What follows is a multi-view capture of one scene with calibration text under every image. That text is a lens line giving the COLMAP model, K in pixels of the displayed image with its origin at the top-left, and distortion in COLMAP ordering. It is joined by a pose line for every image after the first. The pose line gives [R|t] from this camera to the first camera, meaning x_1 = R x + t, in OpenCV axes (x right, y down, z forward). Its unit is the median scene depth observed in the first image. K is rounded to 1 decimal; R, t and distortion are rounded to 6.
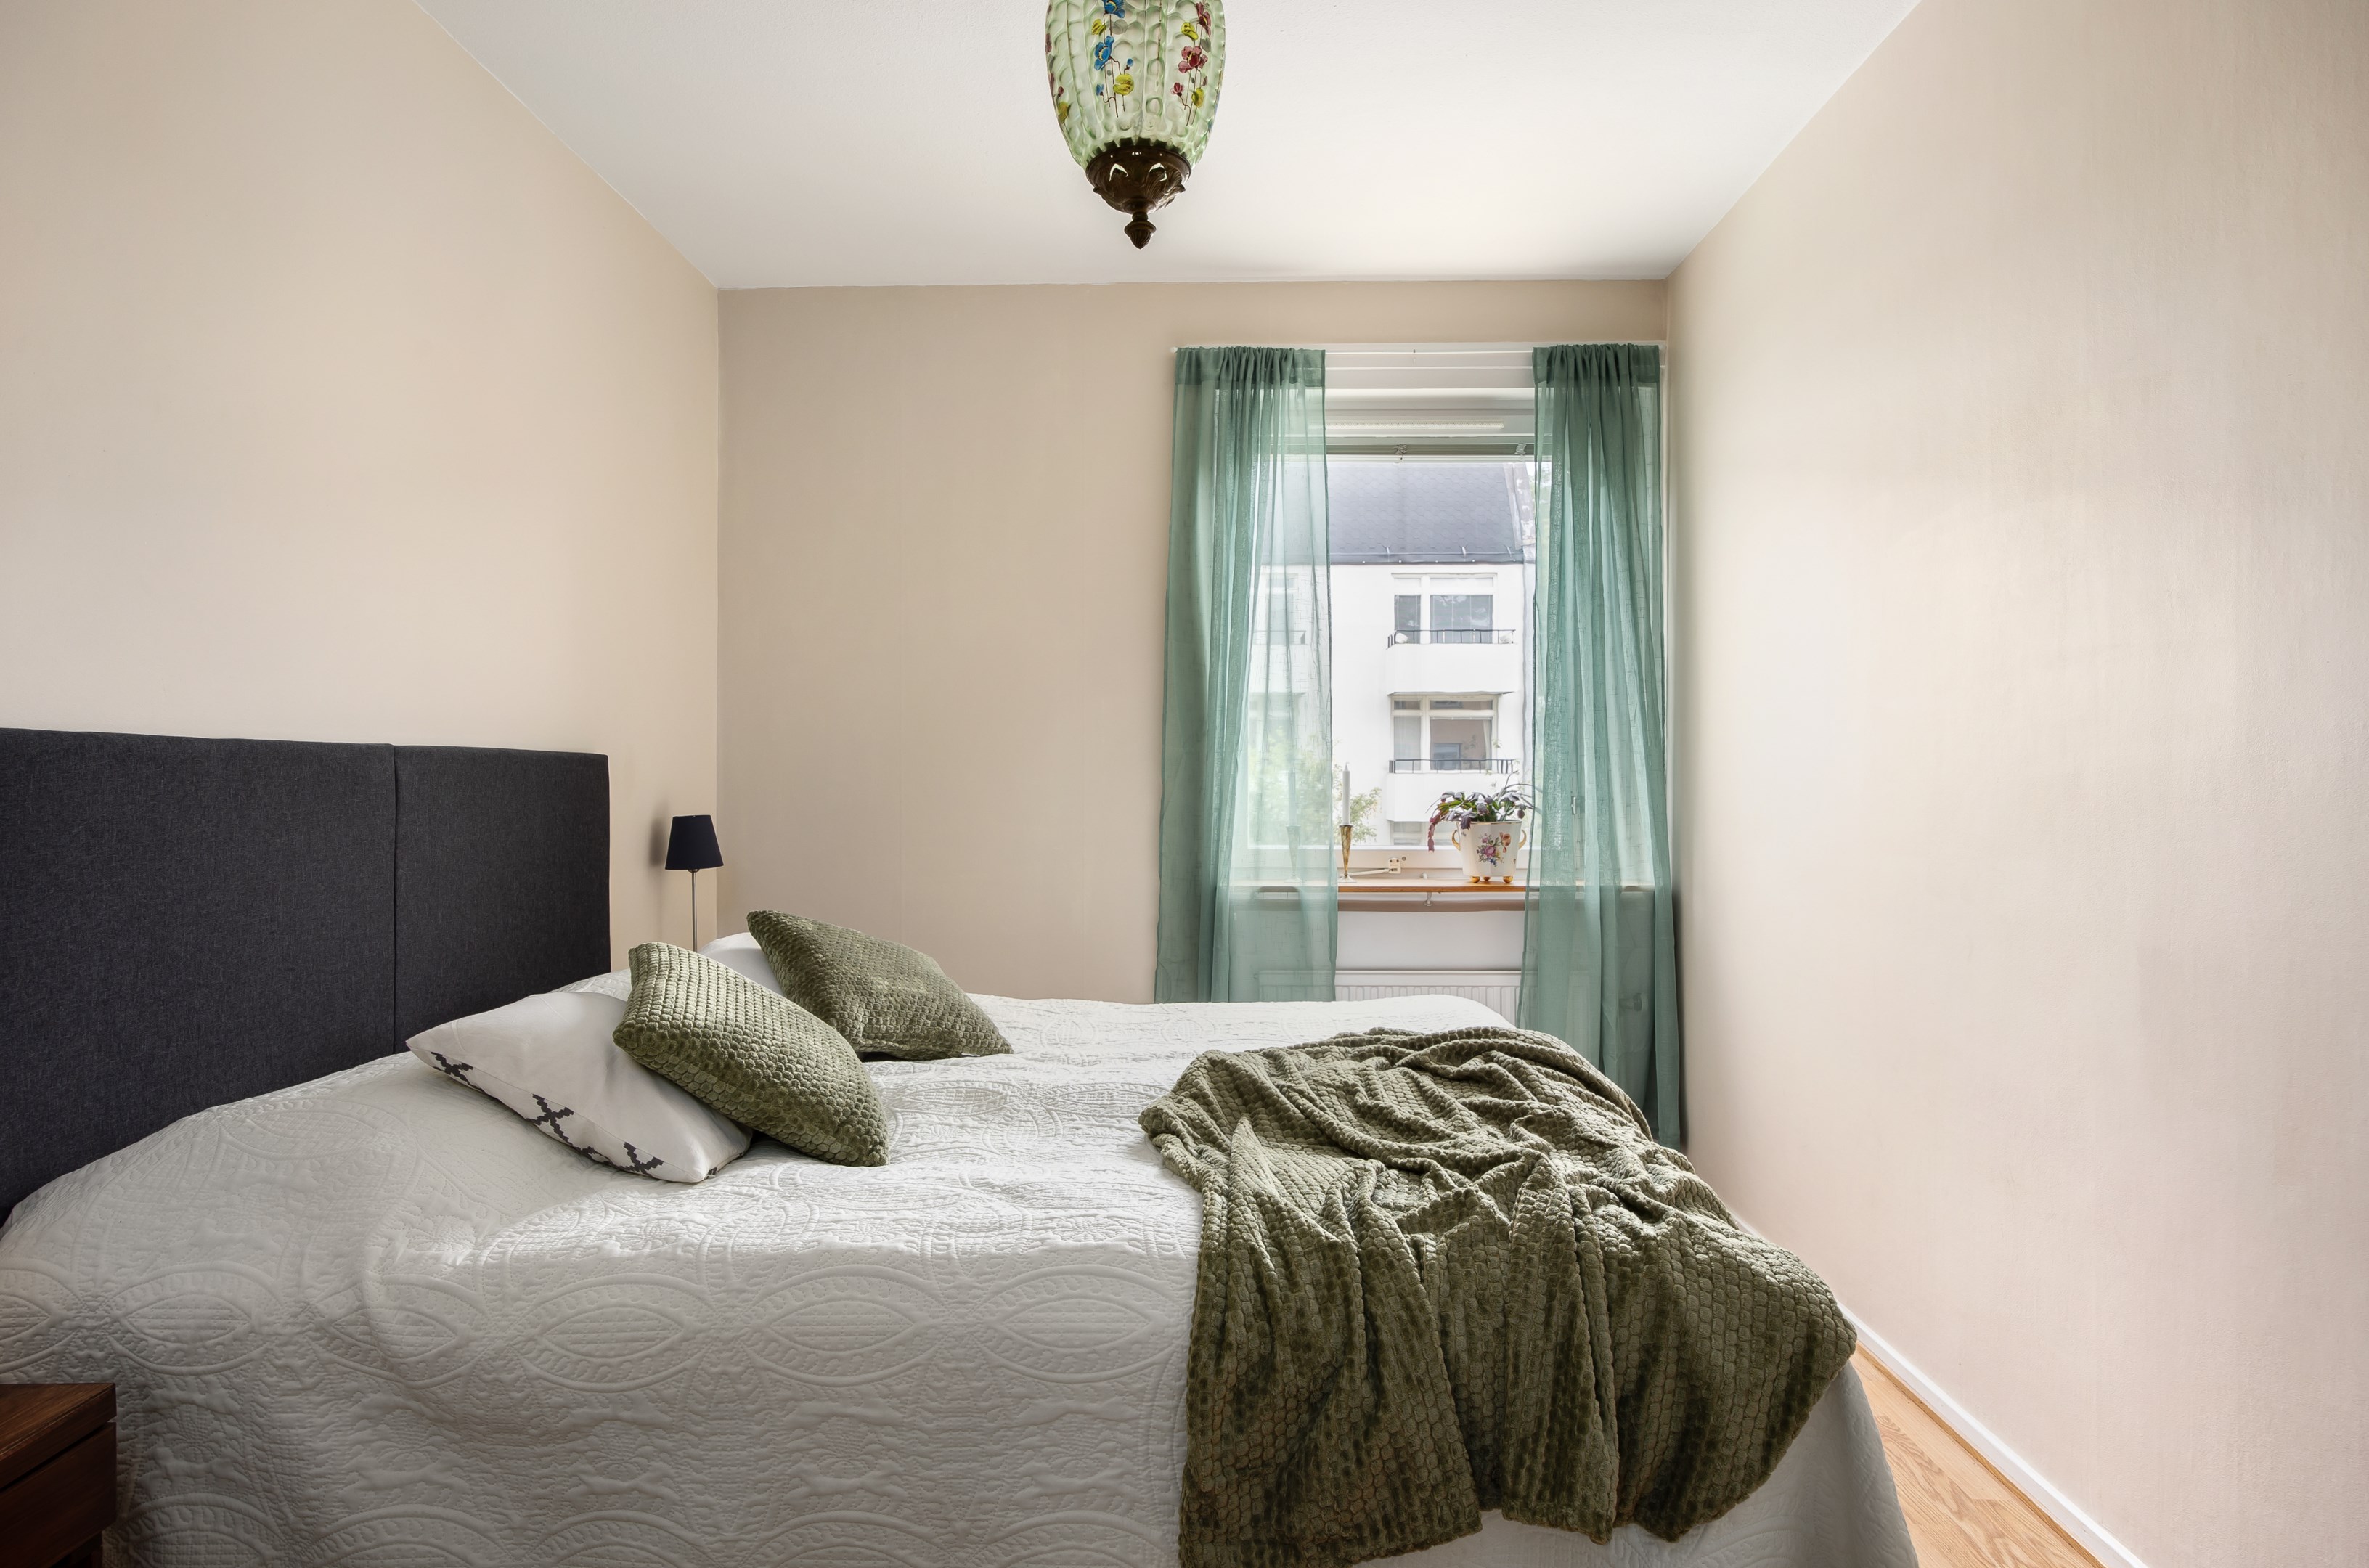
lens RADIAL K [[1401.3, 0, 1186.2], [0, 1401.3, 774.6], [0, 0, 1]] dist [0.000511, 0.000096]
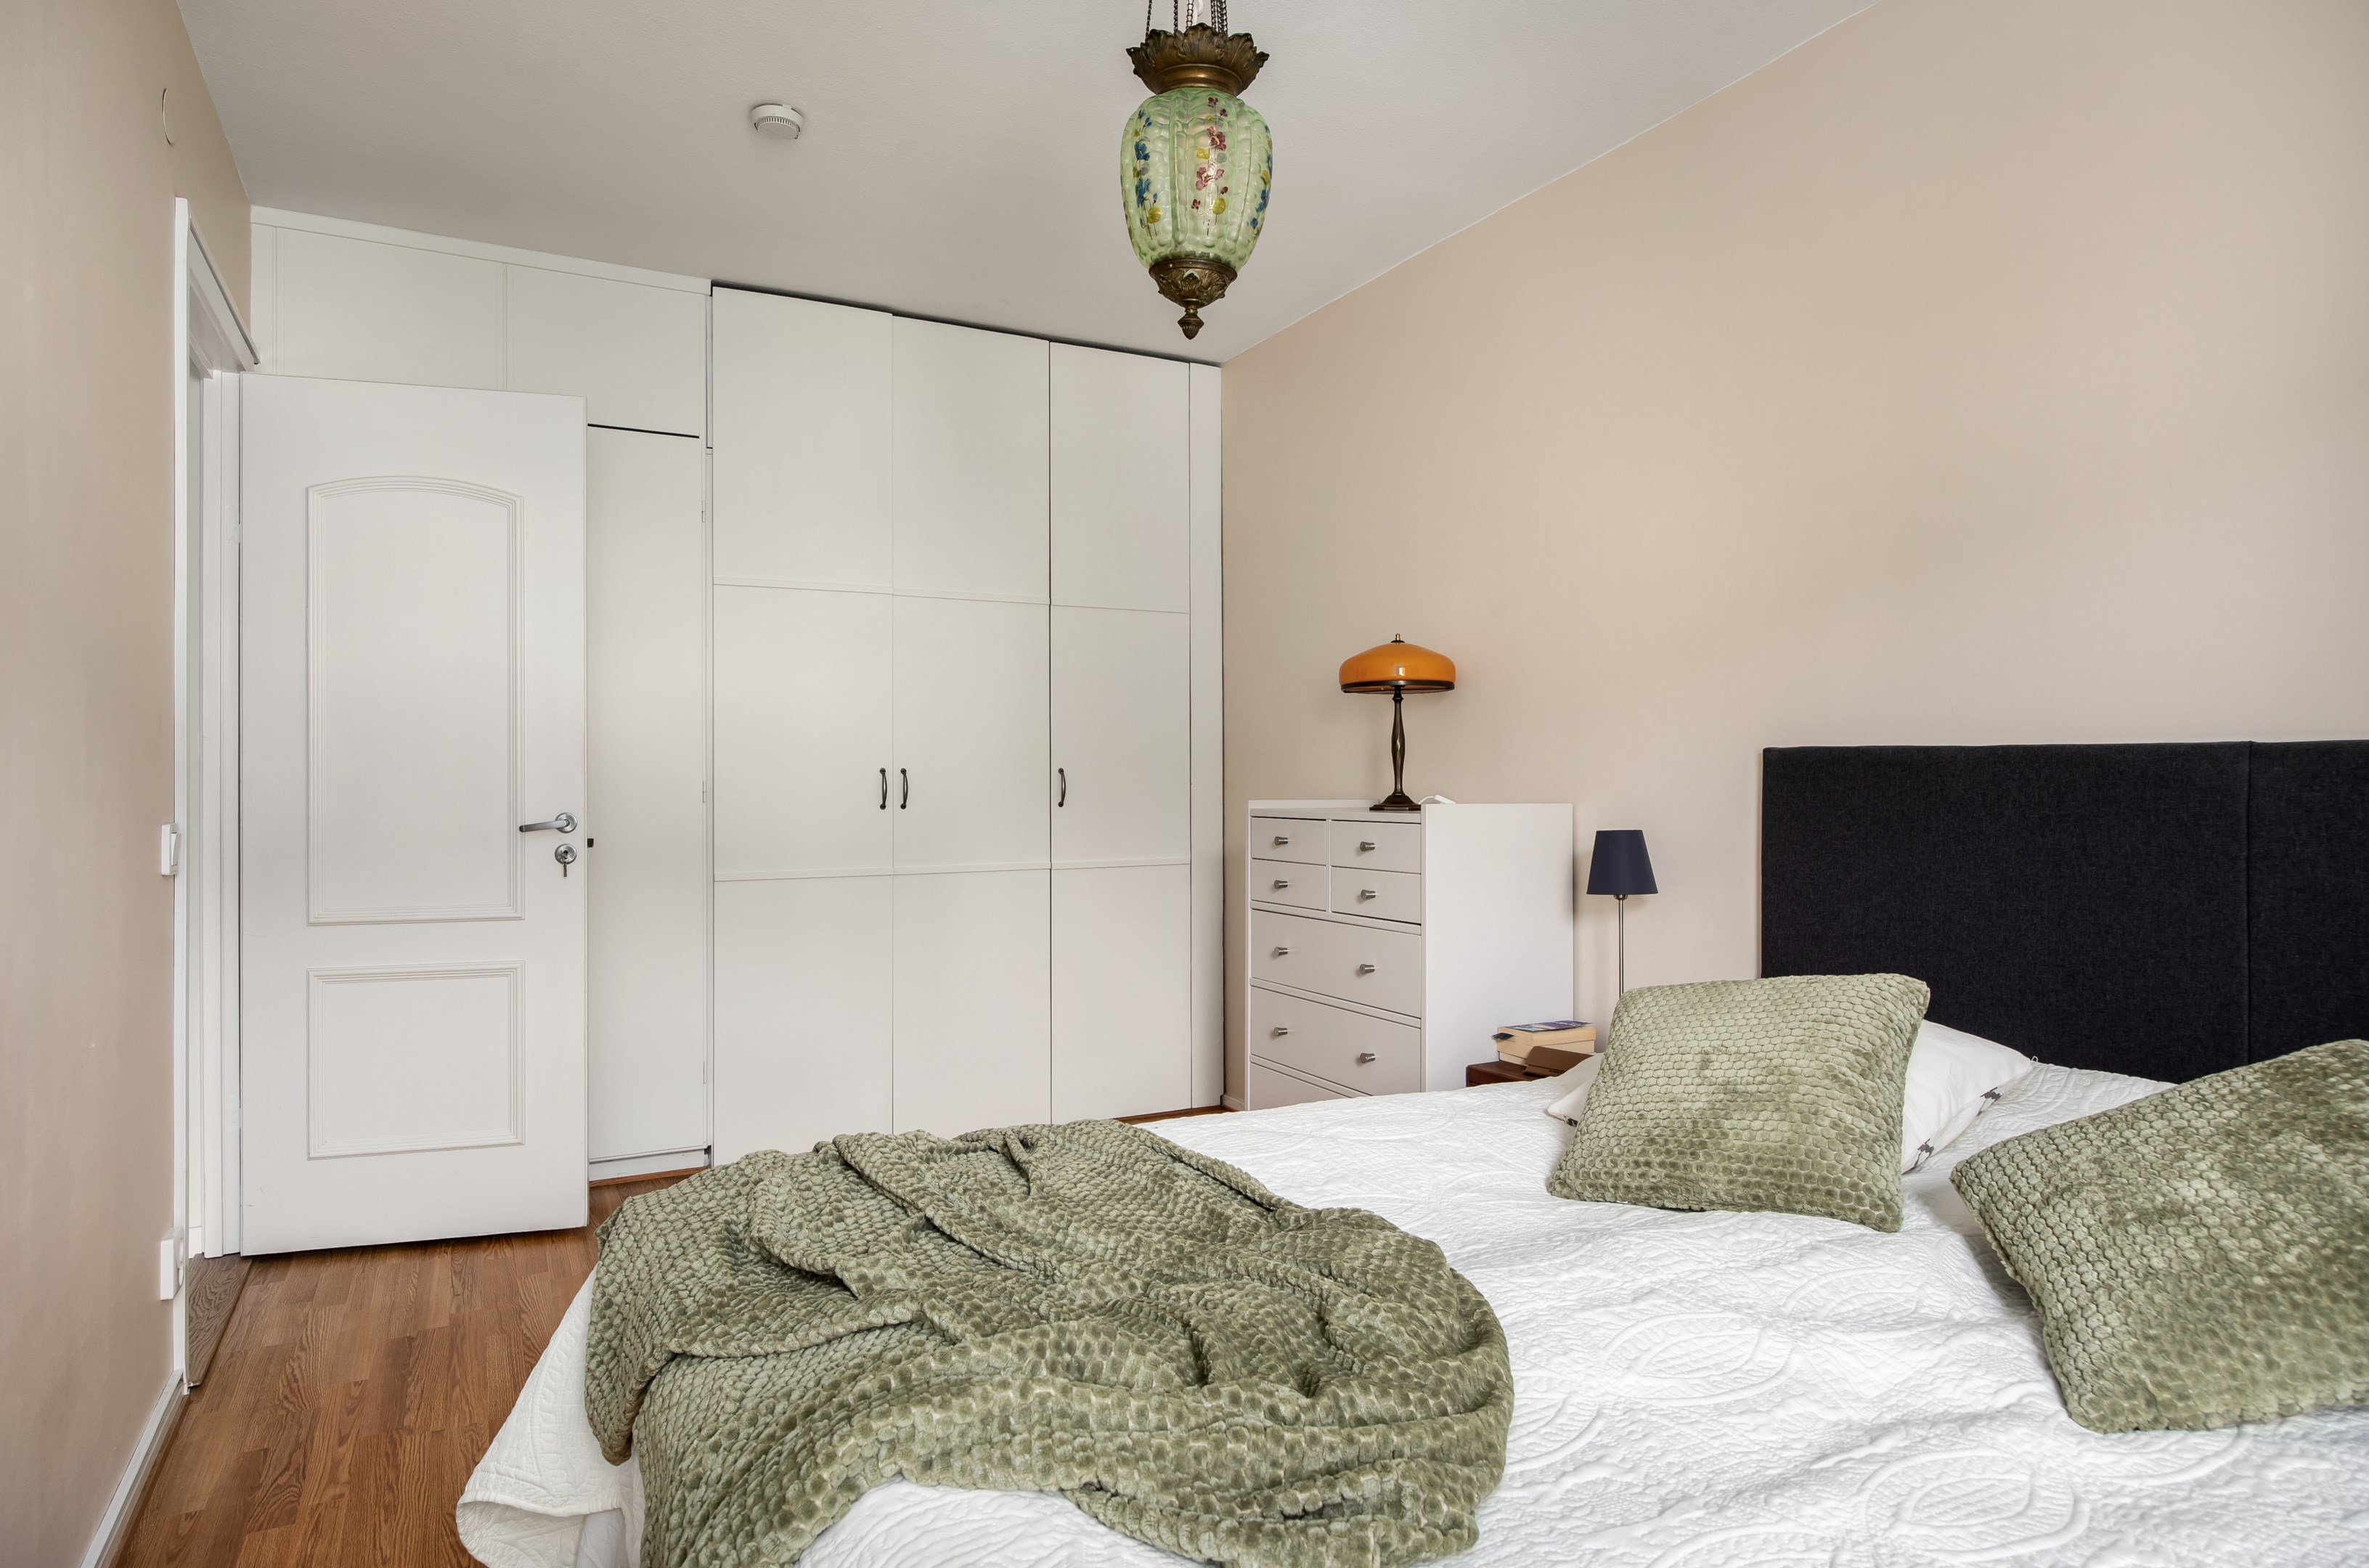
lens RADIAL K [[1401.3, 0, 1183.3], [0, 1401.3, 780.0], [0, 0, 1]] dist [0.000511, 0.000096]
pose [[-0.874973, 0.001198, -0.484170, 0.436031], [-0.003113, 0.999962, 0.008101, -0.004408], [0.484162, 0.008595, -0.874936, 1.623604]]
